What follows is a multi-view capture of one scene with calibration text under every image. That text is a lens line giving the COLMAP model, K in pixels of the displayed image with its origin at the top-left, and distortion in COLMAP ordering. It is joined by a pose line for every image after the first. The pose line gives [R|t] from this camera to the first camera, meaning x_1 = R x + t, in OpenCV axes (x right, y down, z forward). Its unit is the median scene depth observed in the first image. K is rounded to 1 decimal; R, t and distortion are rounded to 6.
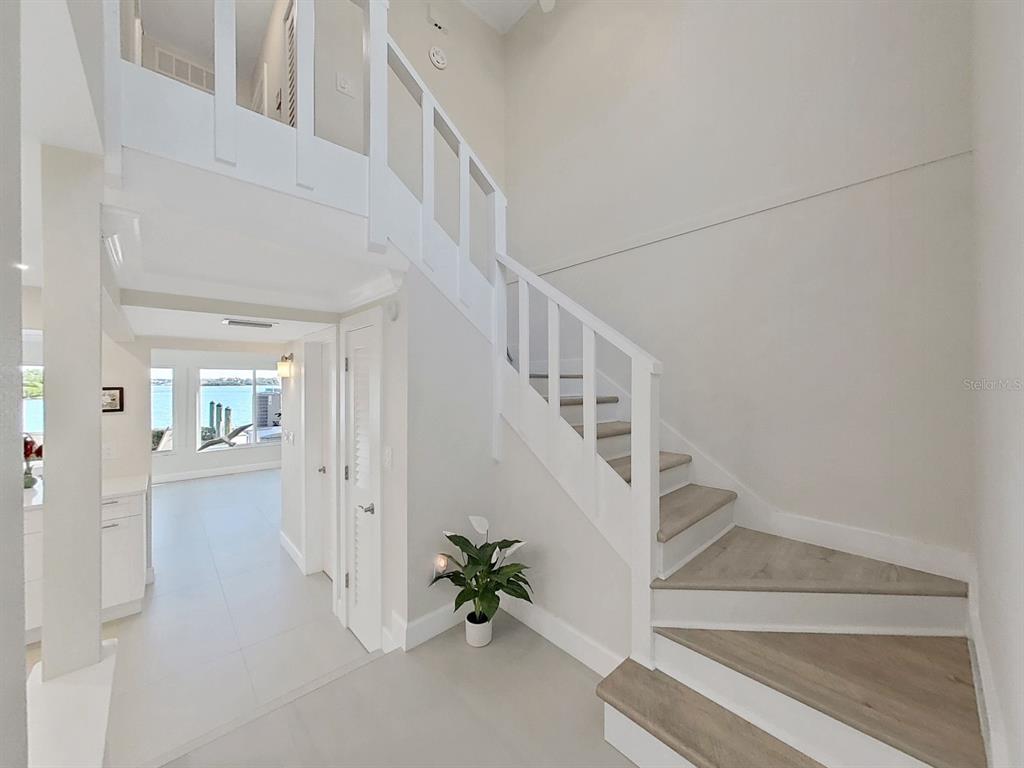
lens RADIAL K [[381.6, 0, 512.0], [0, 381.6, 384.0], [0, 0, 1]] dist [-0.001405, 0.000097]
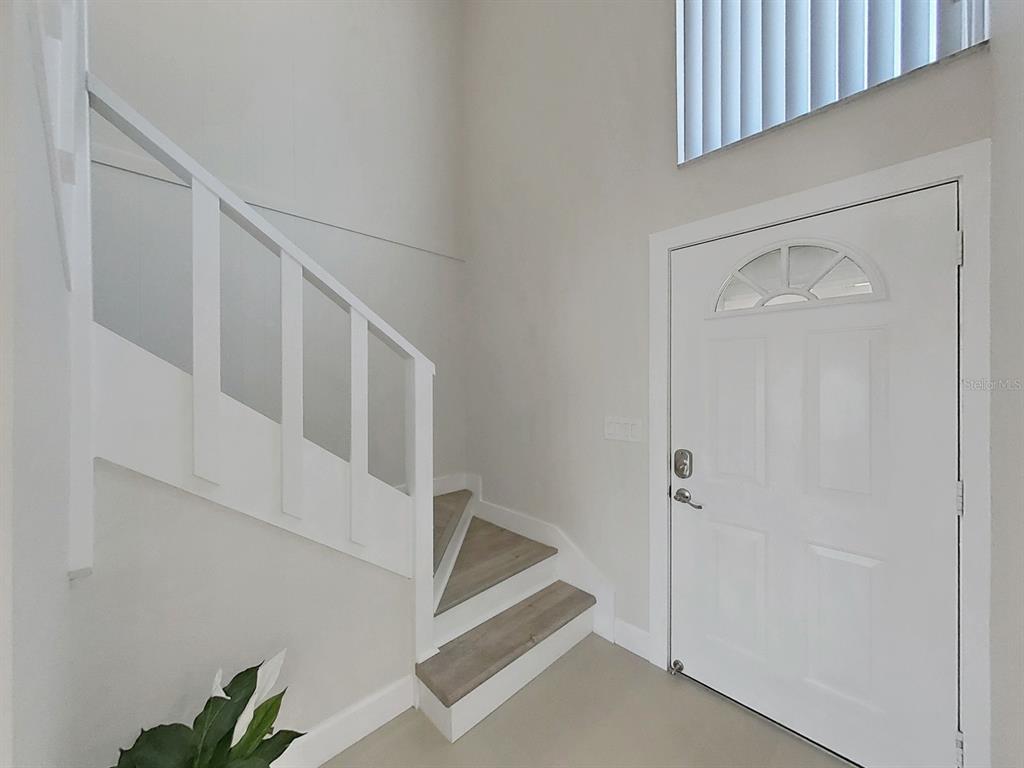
lens RADIAL K [[381.6, 0, 512.0], [0, 381.6, 384.0], [0, 0, 1]] dist [-0.001405, 0.000097]
pose [[-0.030440, -0.001357, 0.999536, -0.801425], [0.001181, 0.999998, 0.001393, -0.005321], [-0.999536, 0.001223, -0.030438, 0.930979]]
